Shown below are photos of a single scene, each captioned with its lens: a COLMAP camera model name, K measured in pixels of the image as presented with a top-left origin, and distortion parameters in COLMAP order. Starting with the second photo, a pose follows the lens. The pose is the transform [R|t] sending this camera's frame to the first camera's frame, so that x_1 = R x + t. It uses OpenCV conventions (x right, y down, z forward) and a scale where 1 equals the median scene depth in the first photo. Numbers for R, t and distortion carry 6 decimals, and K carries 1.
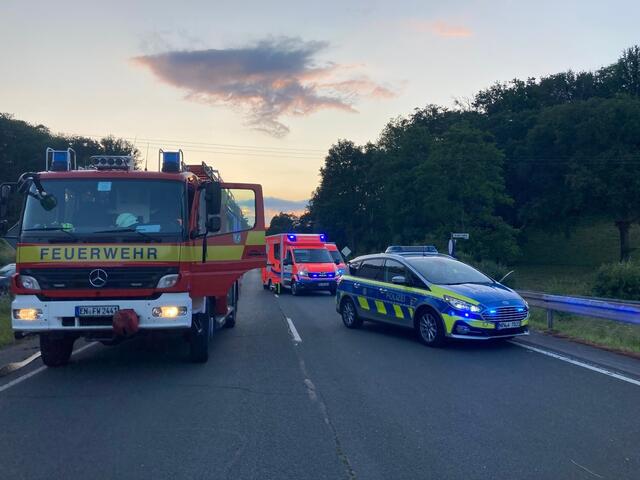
lens RADIAL K [[513.6, 0, 319.8], [0, 513.6, 239.5], [0, 0, 1]] dist [0.039184, -0.036573]
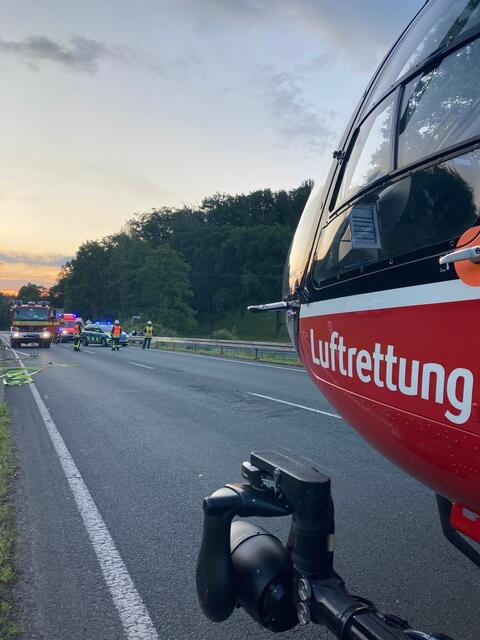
lens RADIAL K [[513.6, 0, 241.3], [0, 513.6, 316.7], [0, 0, 1]] dist [0.039184, -0.036573]
pose [[0.946857, 0.023855, 0.320768, -0.014216], [-0.027851, 0.999581, 0.007876, -0.019144], [-0.320446, -0.016391, 0.947125, -0.635044]]
